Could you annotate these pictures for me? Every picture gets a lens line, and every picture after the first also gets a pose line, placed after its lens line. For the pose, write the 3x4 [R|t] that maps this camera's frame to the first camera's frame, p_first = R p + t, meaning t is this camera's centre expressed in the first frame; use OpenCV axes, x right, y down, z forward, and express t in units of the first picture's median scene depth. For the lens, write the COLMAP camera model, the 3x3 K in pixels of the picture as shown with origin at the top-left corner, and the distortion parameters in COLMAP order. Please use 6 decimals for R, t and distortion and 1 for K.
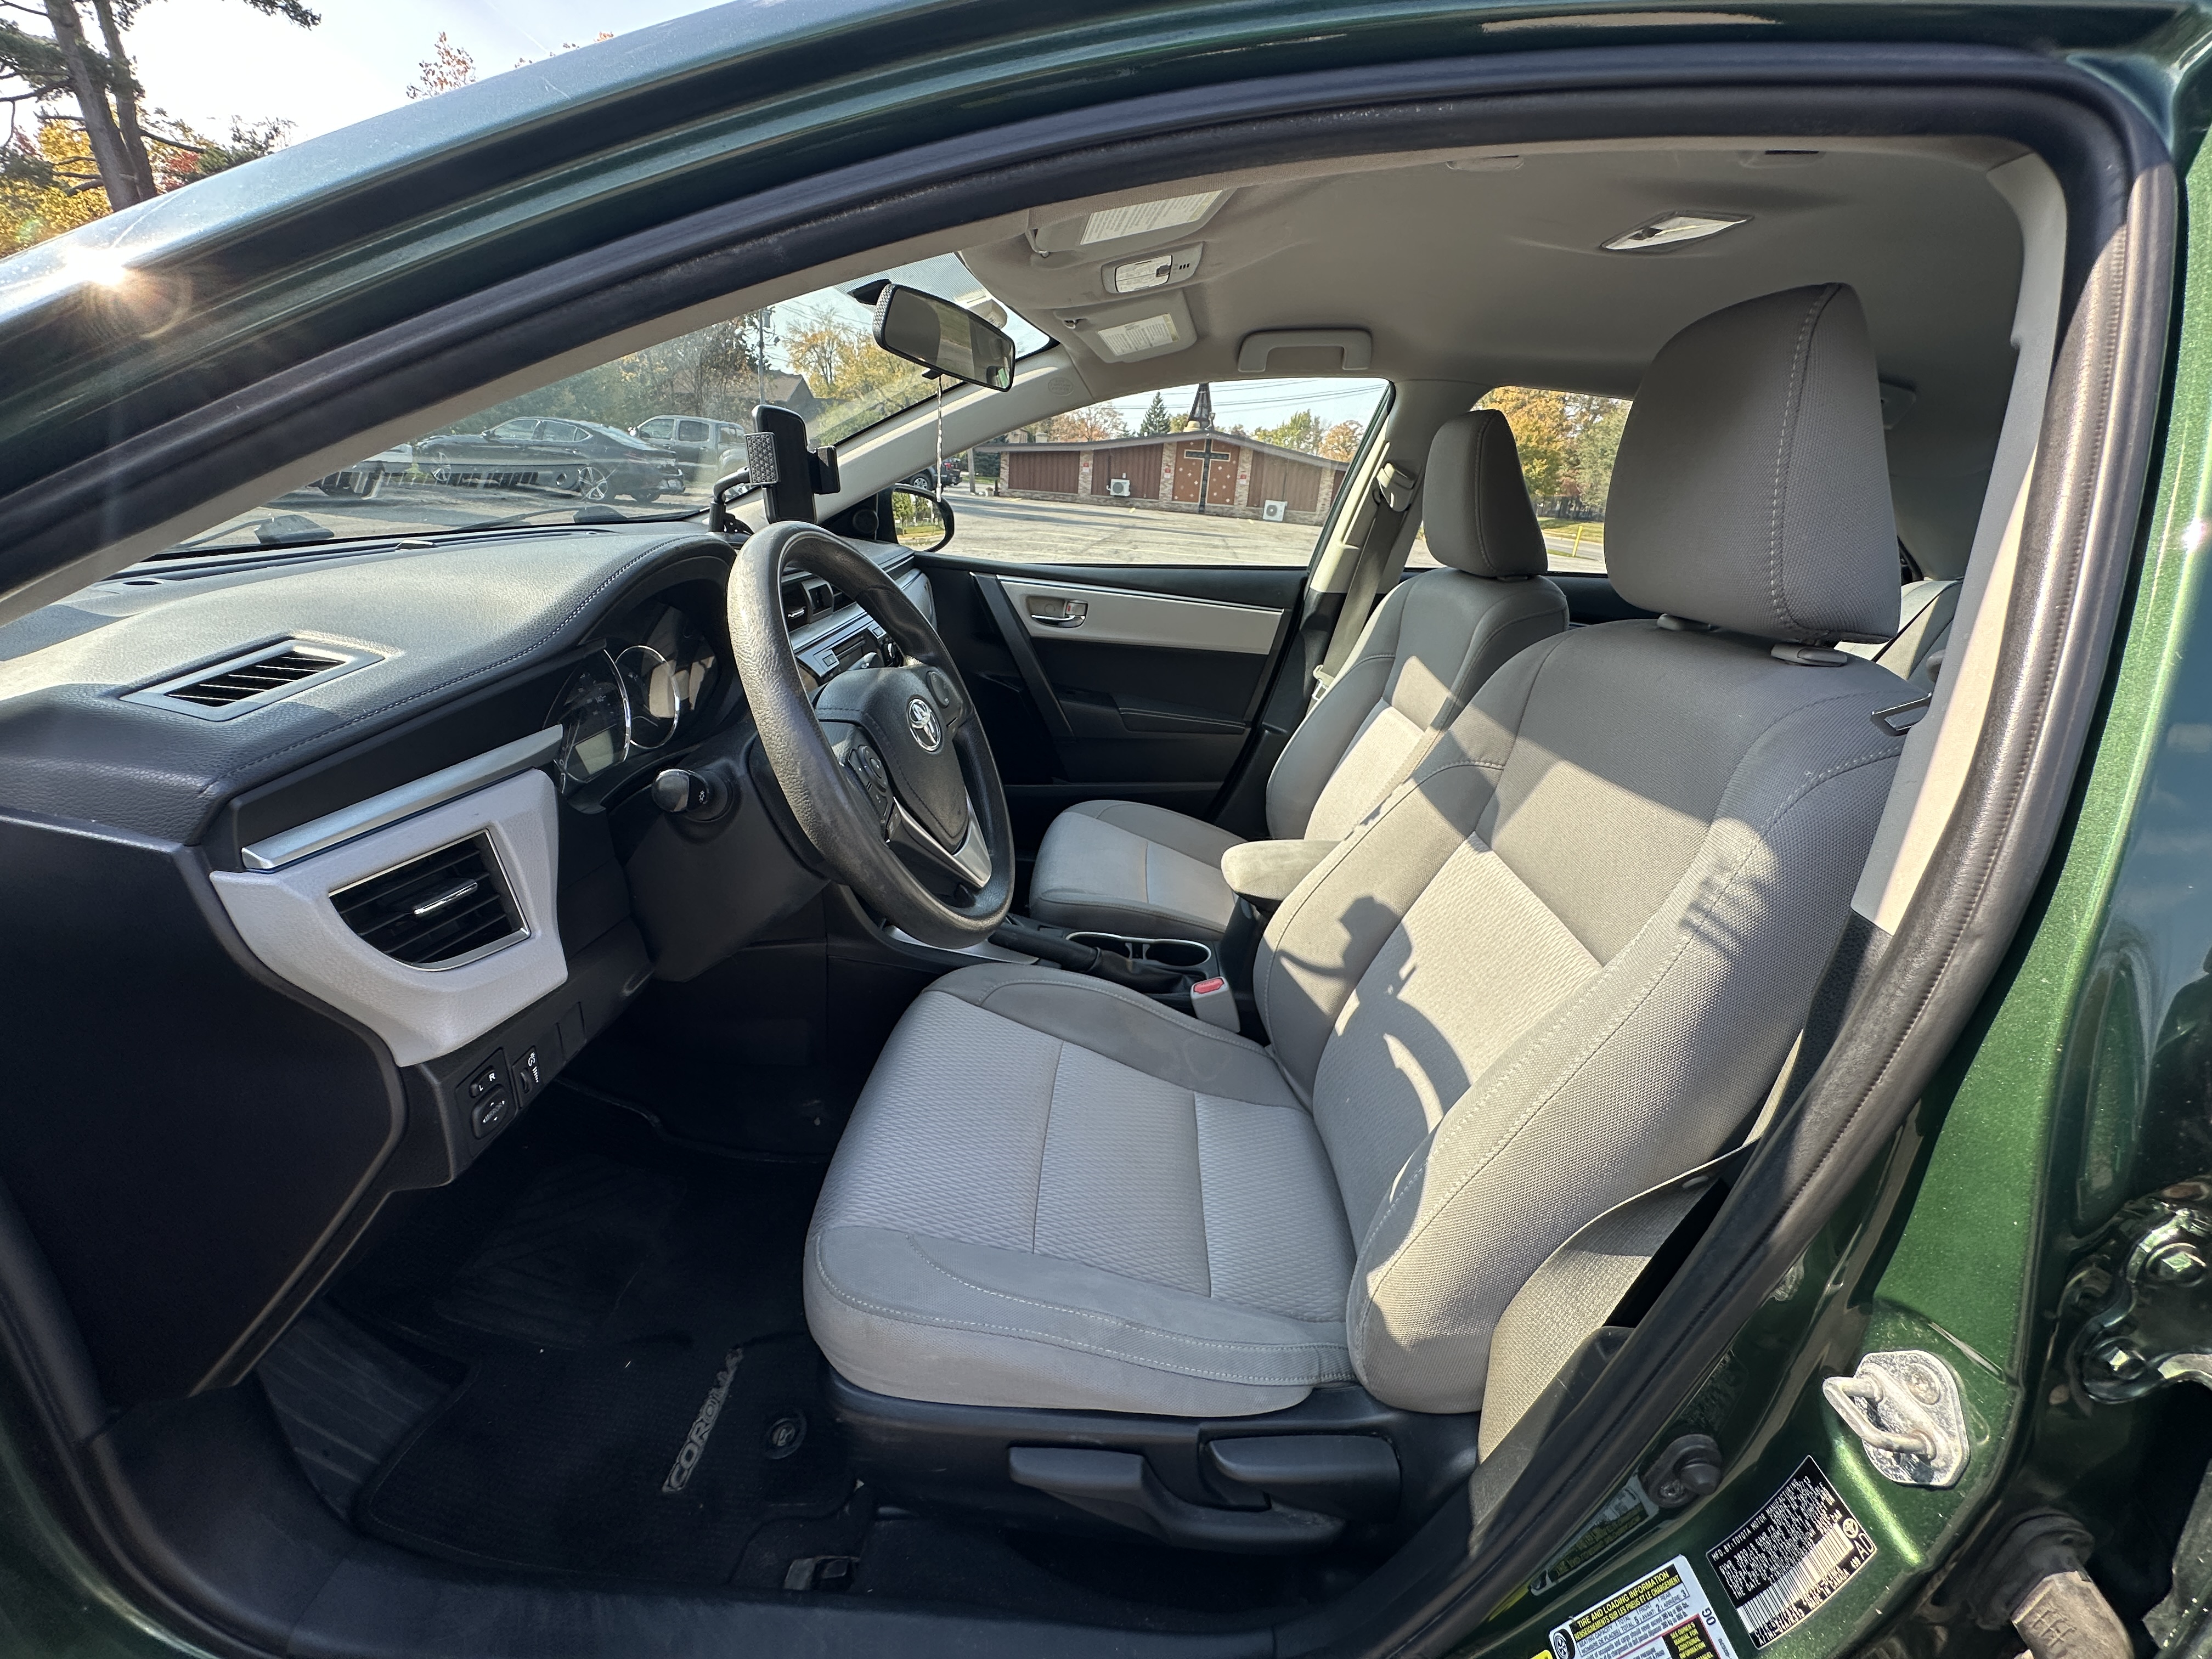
lens RADIAL K [[888.3, 0, 1103.5], [0, 888.3, 820.5], [0, 0, 1]] dist [-0.002543, -0.000107]
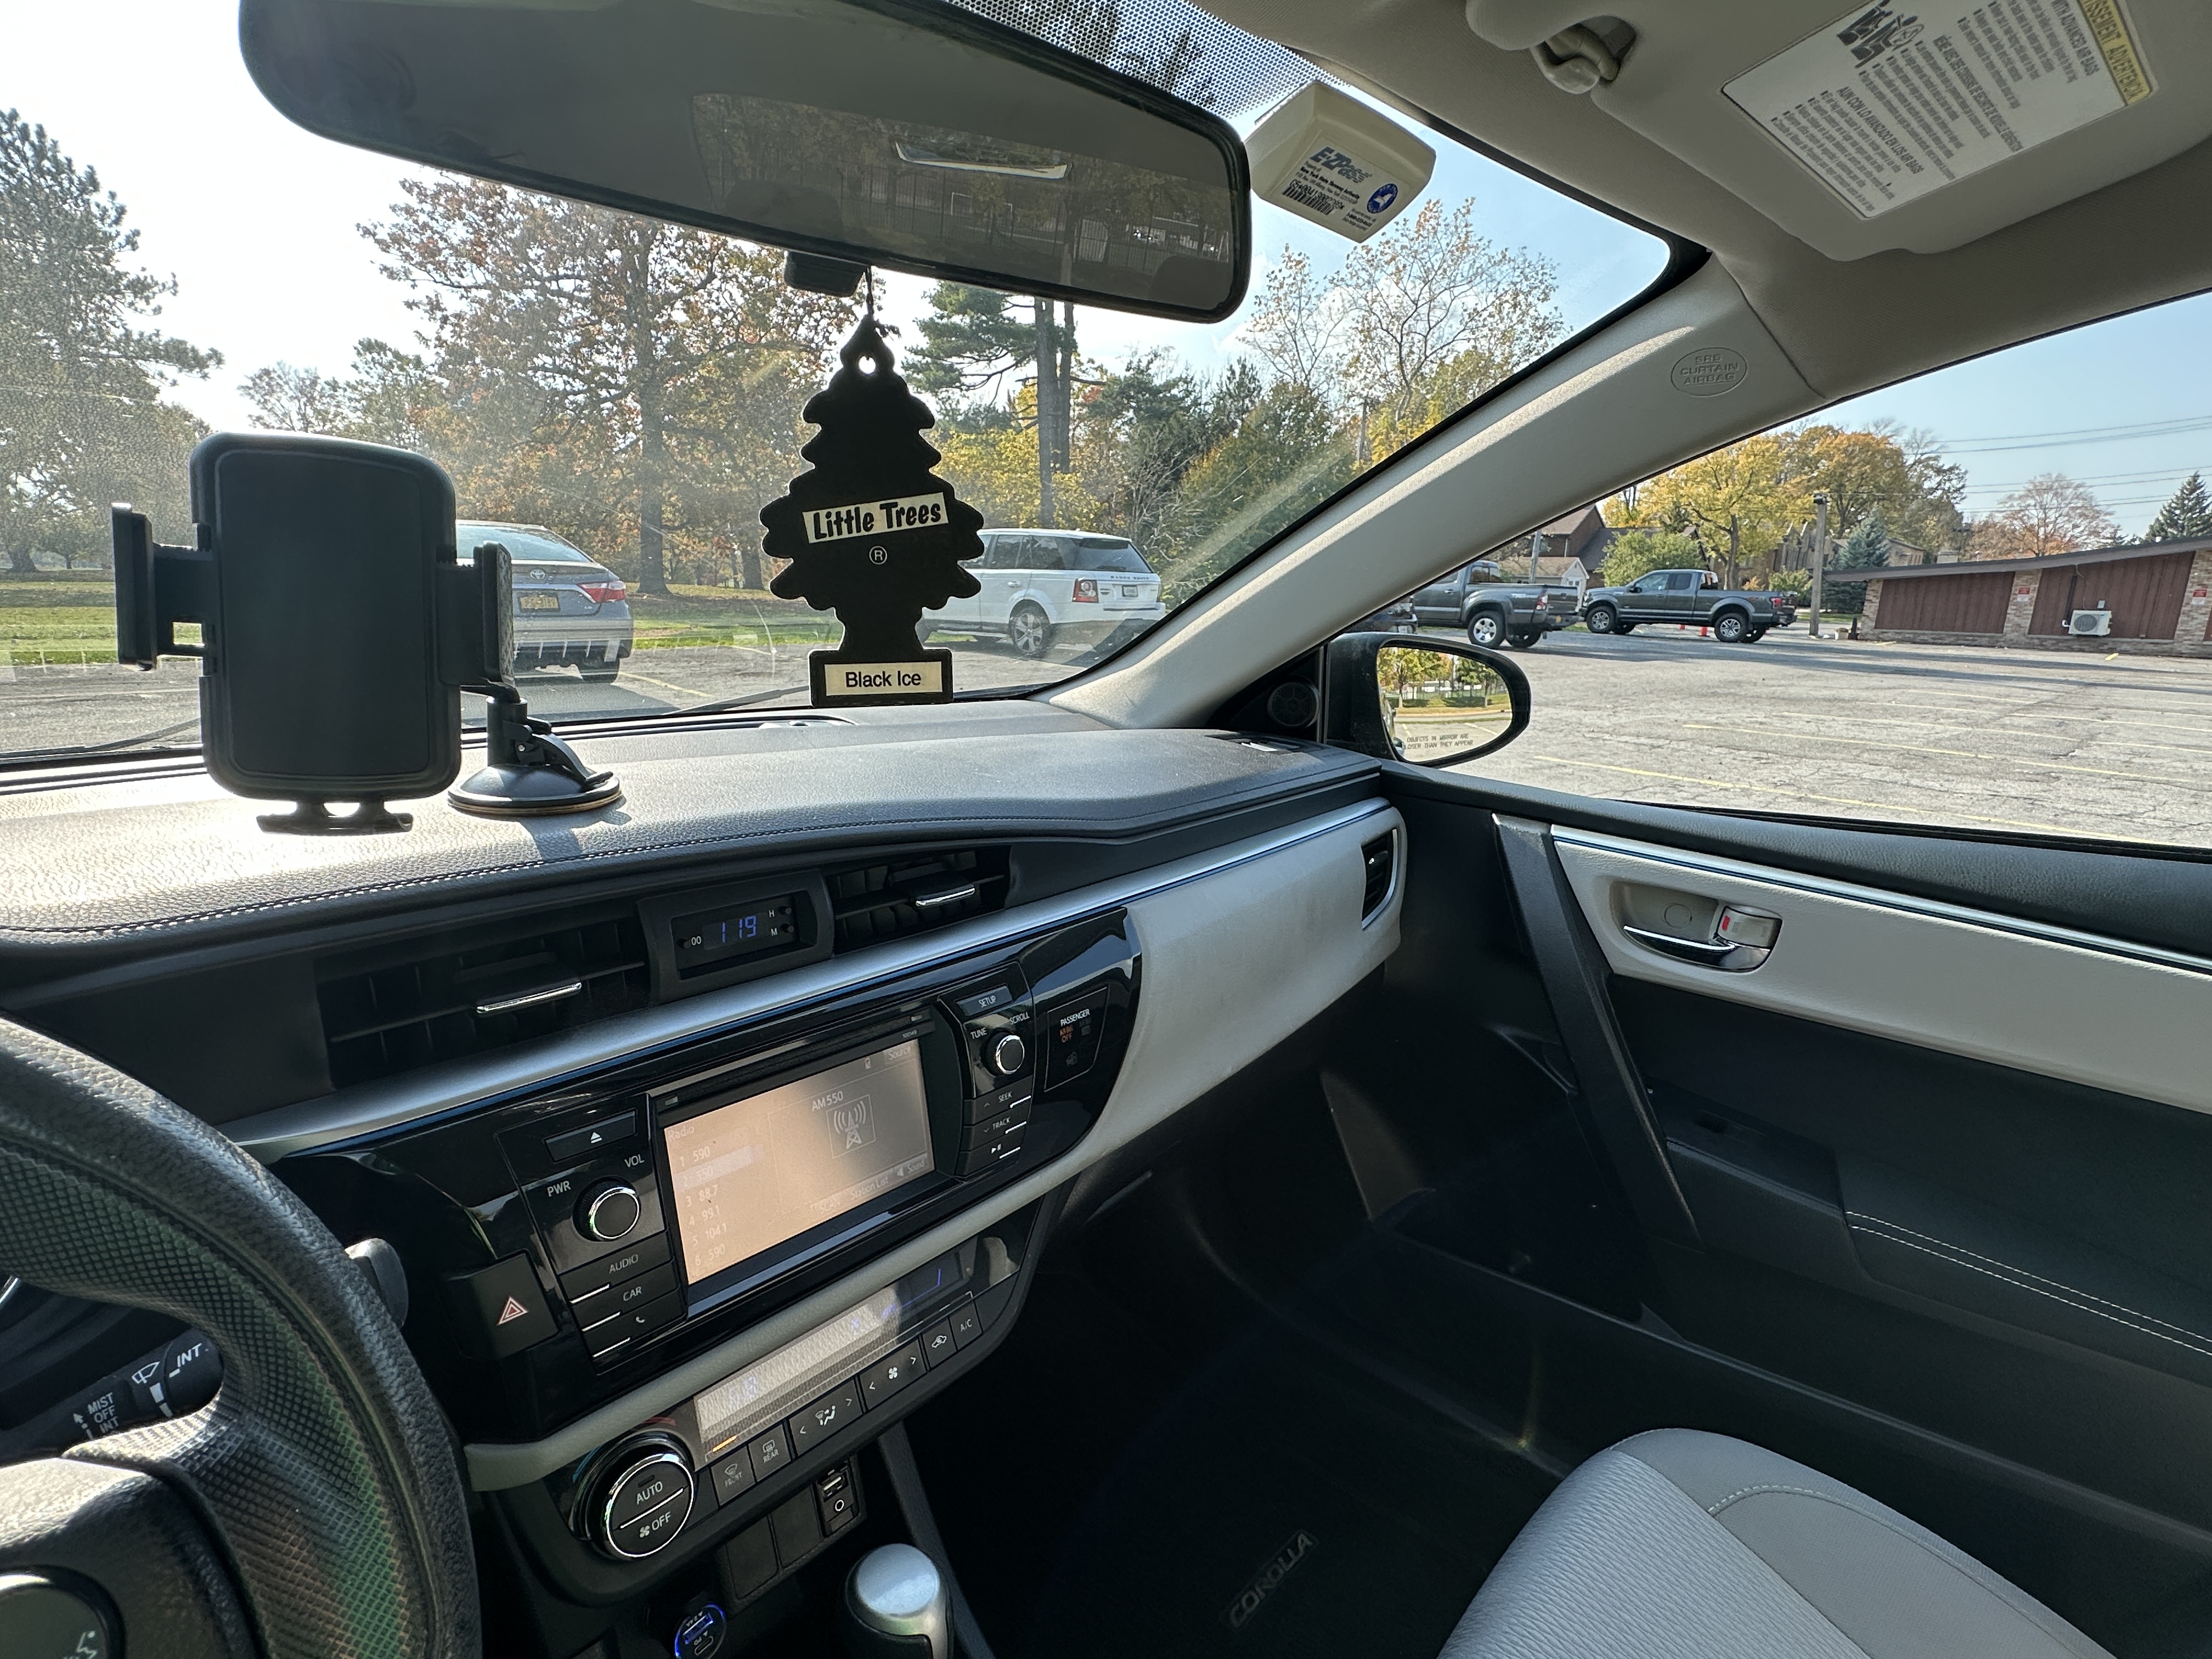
lens RADIAL K [[1064.1, 0, 1093.7], [0, 1064.1, 841.6], [0, 0, 1]] dist [-0.003121, -0.000747]
pose [[0.745916, 0.102066, -0.658173, 0.004844], [-0.210683, 0.973605, -0.087788, -0.014153], [0.631840, 0.204149, 0.747731, 0.037552]]
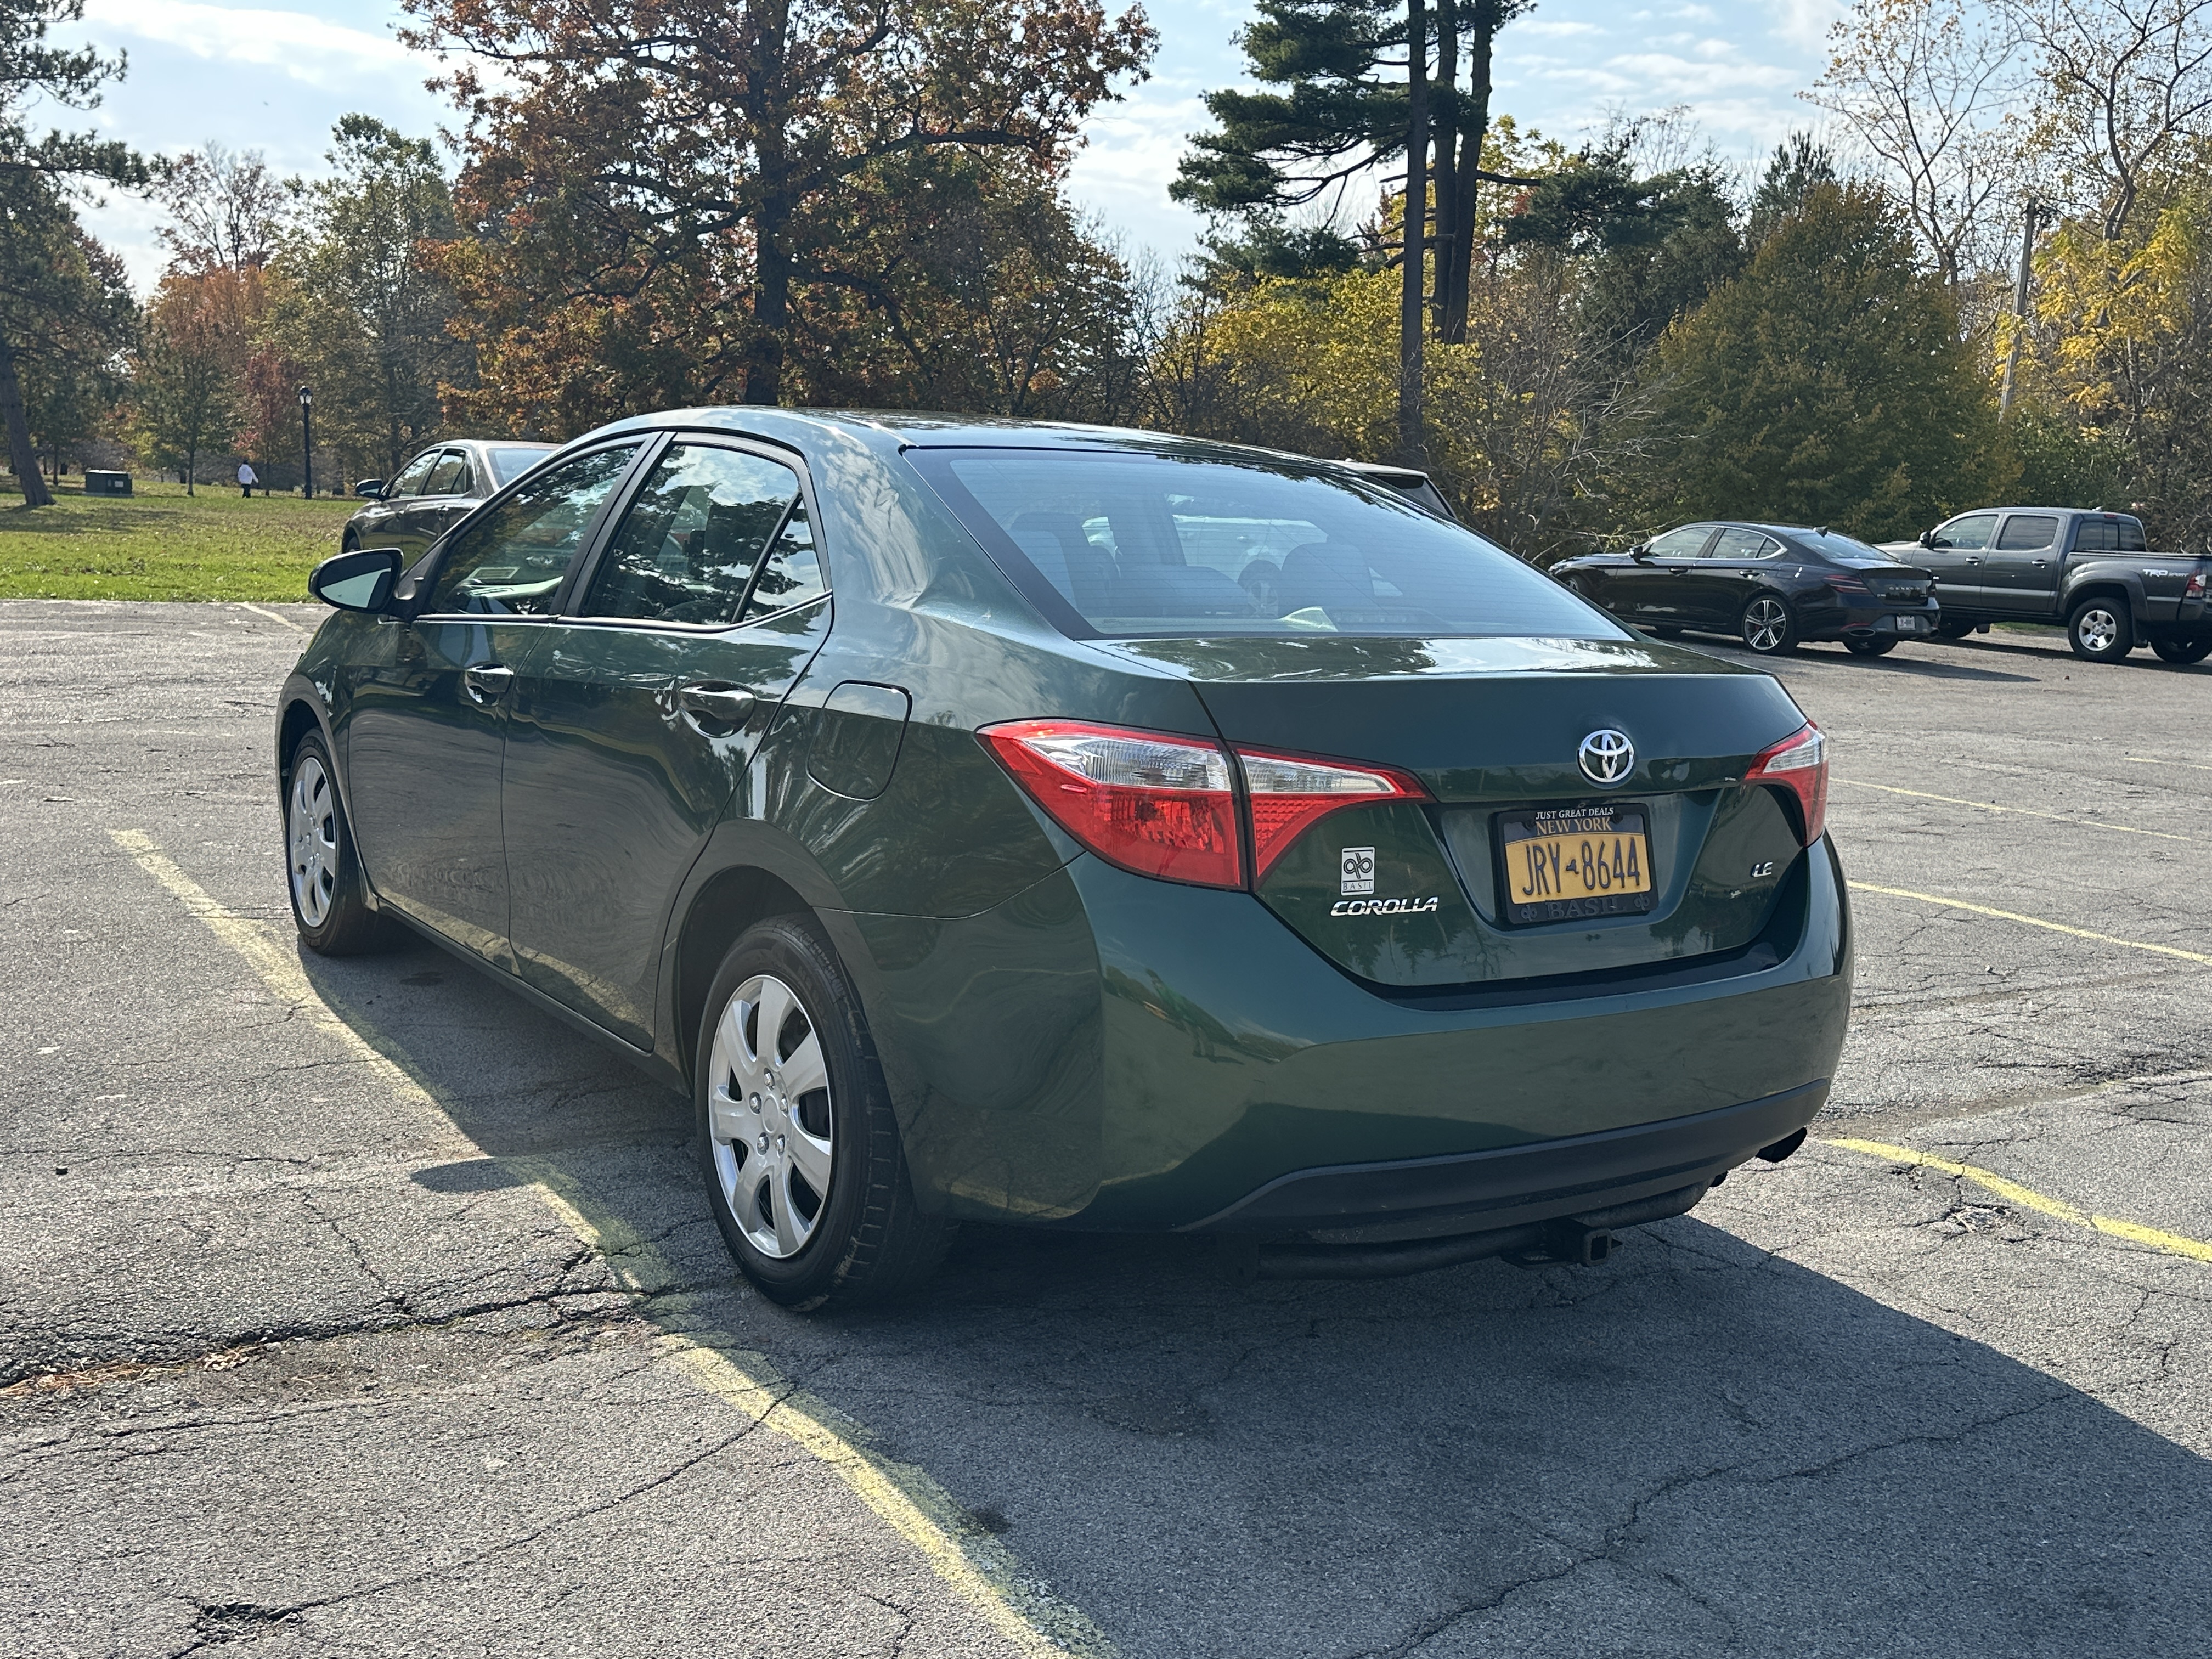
lens RADIAL K [[2067.8, 0, 1116.2], [0, 2067.8, 822.0], [0, 0, 1]] dist [0.191770, -0.402307]
pose [[0.587919, 0.073298, -0.805592, 0.232163], [-0.295071, 0.946699, -0.129205, 0.032928], [0.753183, 0.313669, 0.578210, -0.057879]]
